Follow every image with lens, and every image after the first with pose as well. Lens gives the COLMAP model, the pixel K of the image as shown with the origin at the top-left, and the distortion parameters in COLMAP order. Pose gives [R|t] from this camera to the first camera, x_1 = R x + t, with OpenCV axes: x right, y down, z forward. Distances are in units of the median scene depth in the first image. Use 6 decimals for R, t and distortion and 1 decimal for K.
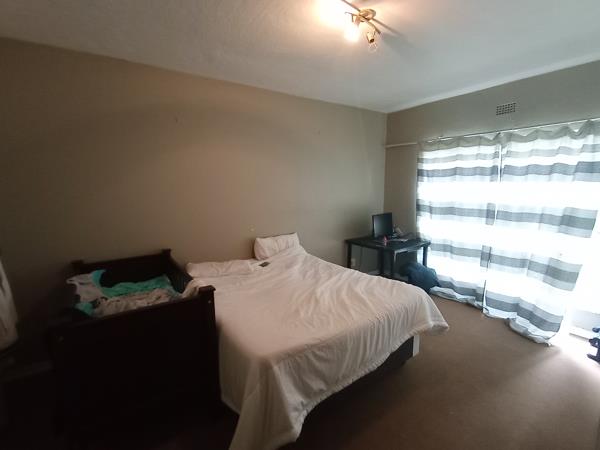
lens RADIAL K [[278.1, 0, 300.0], [0, 278.1, 225.0], [0, 0, 1]] dist [0.002239, 0.000601]
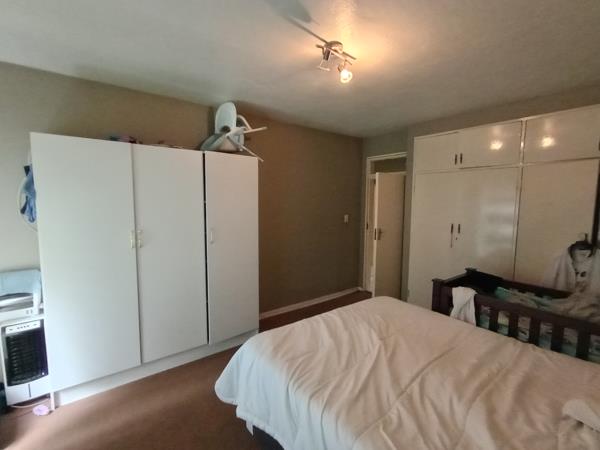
lens RADIAL K [[278.1, 0, 300.0], [0, 278.1, 225.0], [0, 0, 1]] dist [0.002239, 0.000601]
pose [[-0.999137, 0.006694, -0.040985, 0.318408], [-0.003269, 0.971181, 0.238319, -0.268485], [0.041399, 0.238247, -0.970322, 1.702281]]
